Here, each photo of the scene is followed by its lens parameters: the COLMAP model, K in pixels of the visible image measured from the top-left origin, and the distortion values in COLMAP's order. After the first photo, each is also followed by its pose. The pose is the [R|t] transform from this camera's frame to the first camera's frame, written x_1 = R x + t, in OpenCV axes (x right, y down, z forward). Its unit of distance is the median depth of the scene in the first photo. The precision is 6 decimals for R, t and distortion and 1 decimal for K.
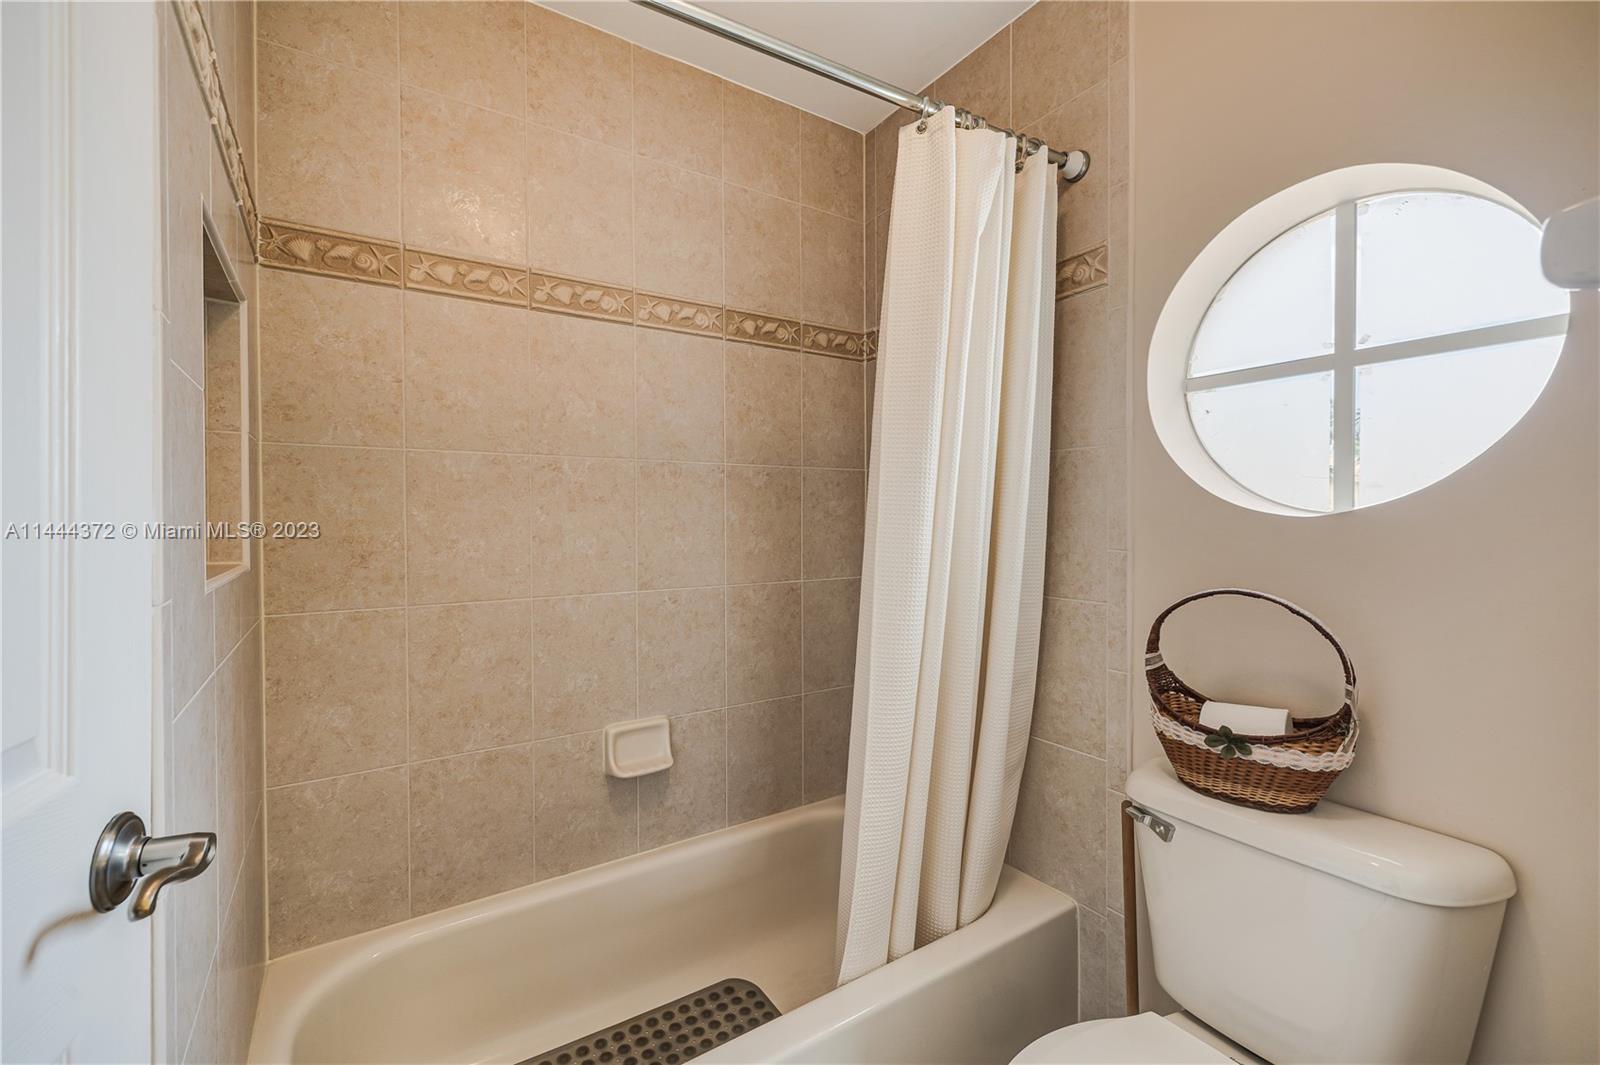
lens RADIAL K [[674.7, 0, 795.6], [0, 674.7, 528.3], [0, 0, 1]] dist [0.003416, -0.000938]
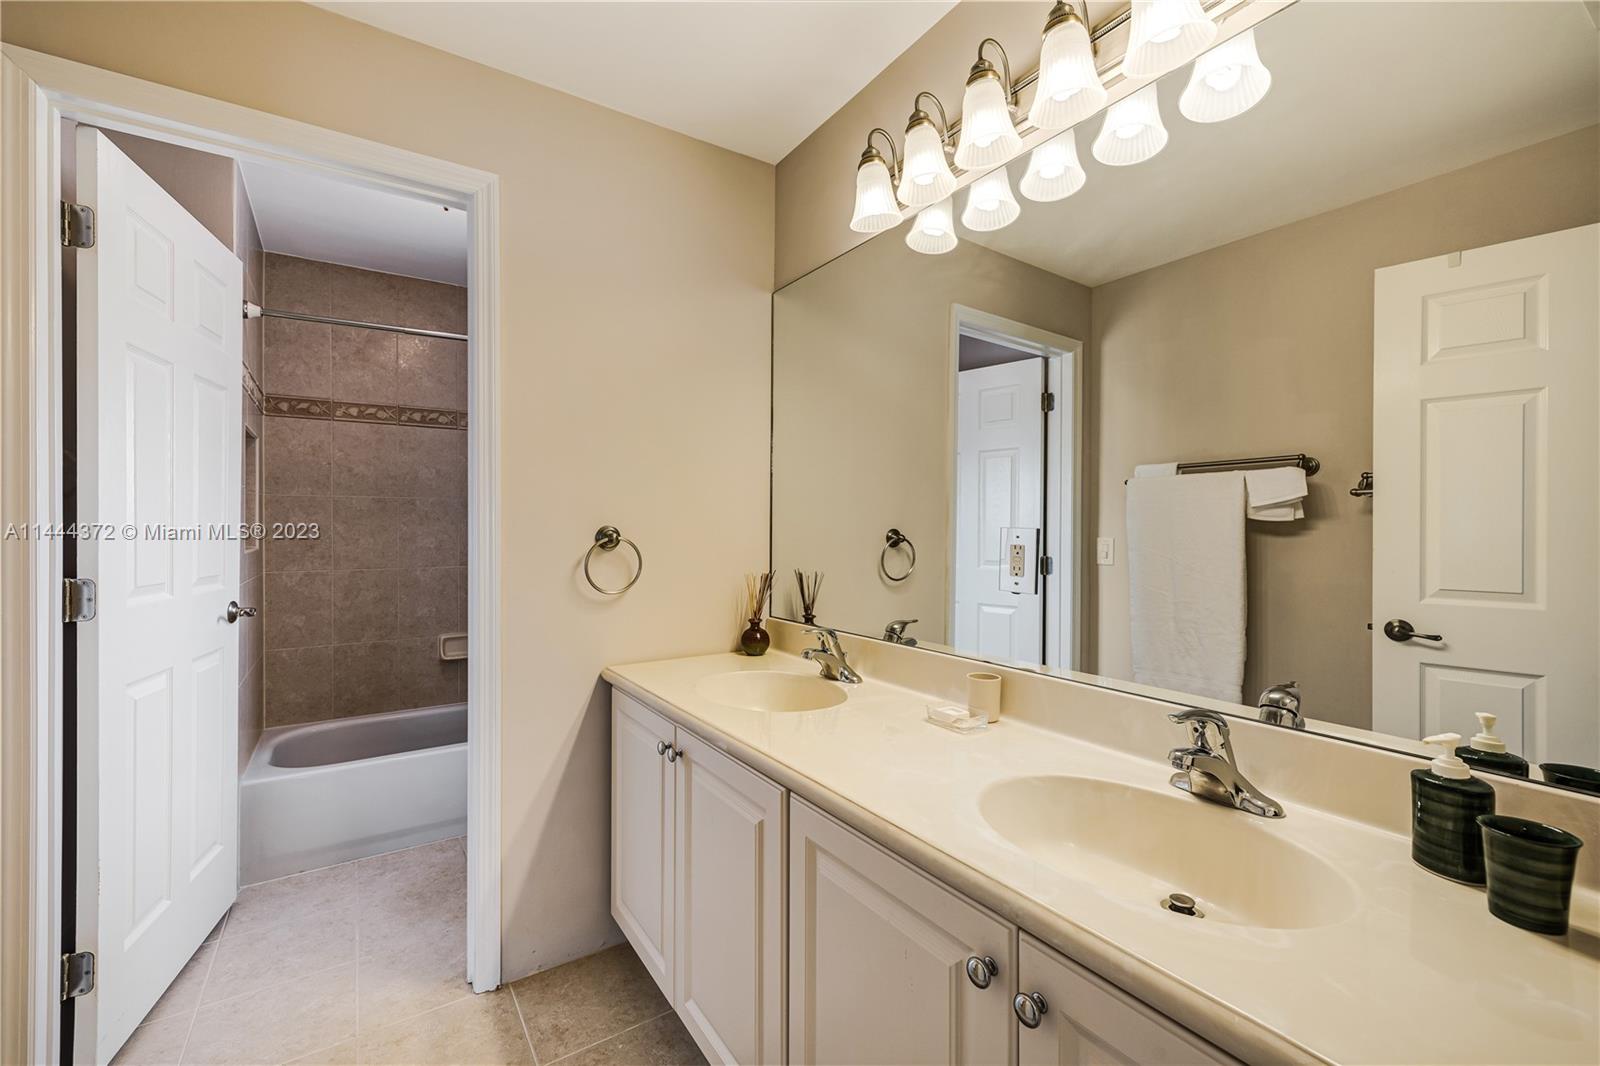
lens RADIAL K [[674.7, 0, 803.0], [0, 674.7, 532.7], [0, 0, 1]] dist [0.003416, -0.000938]
pose [[0.999902, 0.008155, 0.011412, 0.873203], [-0.008115, 0.999961, -0.003576, -0.005790], [-0.011441, 0.003483, 0.999928, -1.133708]]
